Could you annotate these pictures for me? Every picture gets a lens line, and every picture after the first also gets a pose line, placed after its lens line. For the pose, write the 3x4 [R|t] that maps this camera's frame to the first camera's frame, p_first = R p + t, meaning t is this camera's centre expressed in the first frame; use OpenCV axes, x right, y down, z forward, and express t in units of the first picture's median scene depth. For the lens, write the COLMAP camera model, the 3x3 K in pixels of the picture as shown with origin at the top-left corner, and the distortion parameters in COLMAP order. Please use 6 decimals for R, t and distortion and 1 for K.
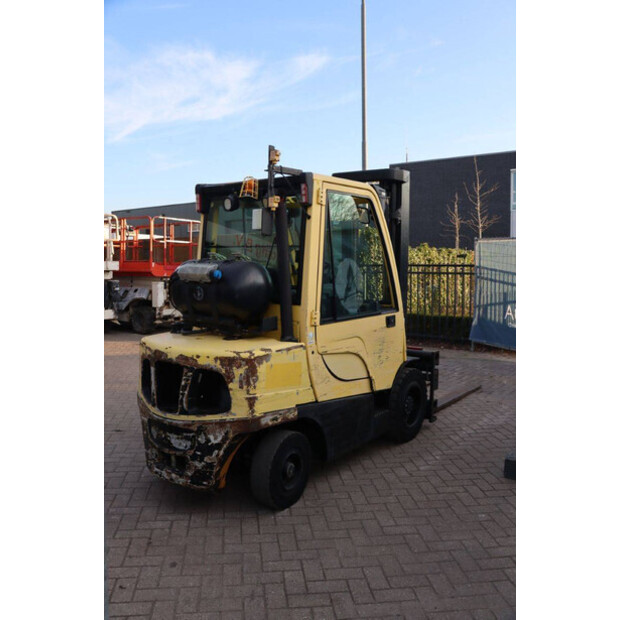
lens RADIAL K [[574.7, 0, 310.0], [0, 574.7, 310.0], [0, 0, 1]] dist [-0.160341, 0.224573]
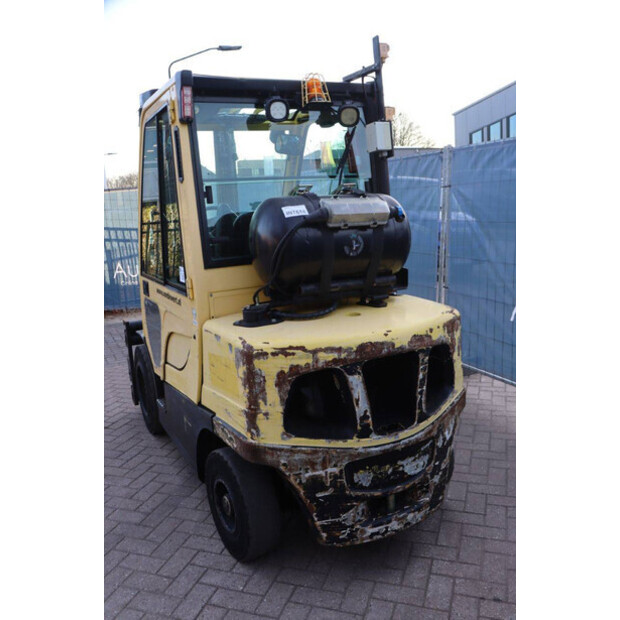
lens RADIAL K [[559.2, 0, 310.0], [0, 559.2, 310.0], [0, 0, 1]] dist [-0.175271, 0.200844]
pose [[0.438038, -0.196551, 0.877206, -0.833870], [0.137510, 0.978971, 0.150686, -0.062682], [-0.888377, 0.054619, 0.455855, 0.814873]]
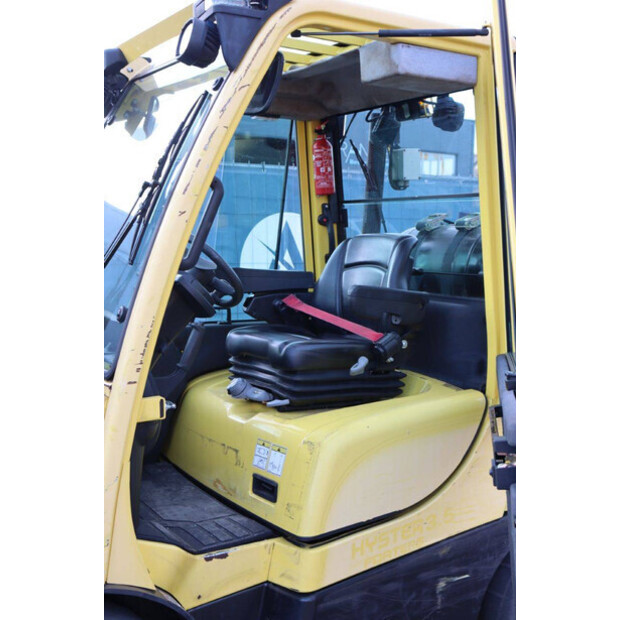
lens RADIAL K [[774.6, 0, 310.0], [0, 774.6, 310.0], [0, 0, 1]] dist [0.005214, 0.057817]
pose [[-0.937016, -0.052820, 0.345271, -0.320879], [0.011559, 0.983269, 0.181792, -0.167342], [-0.349096, 0.174333, -0.920728, 2.027005]]
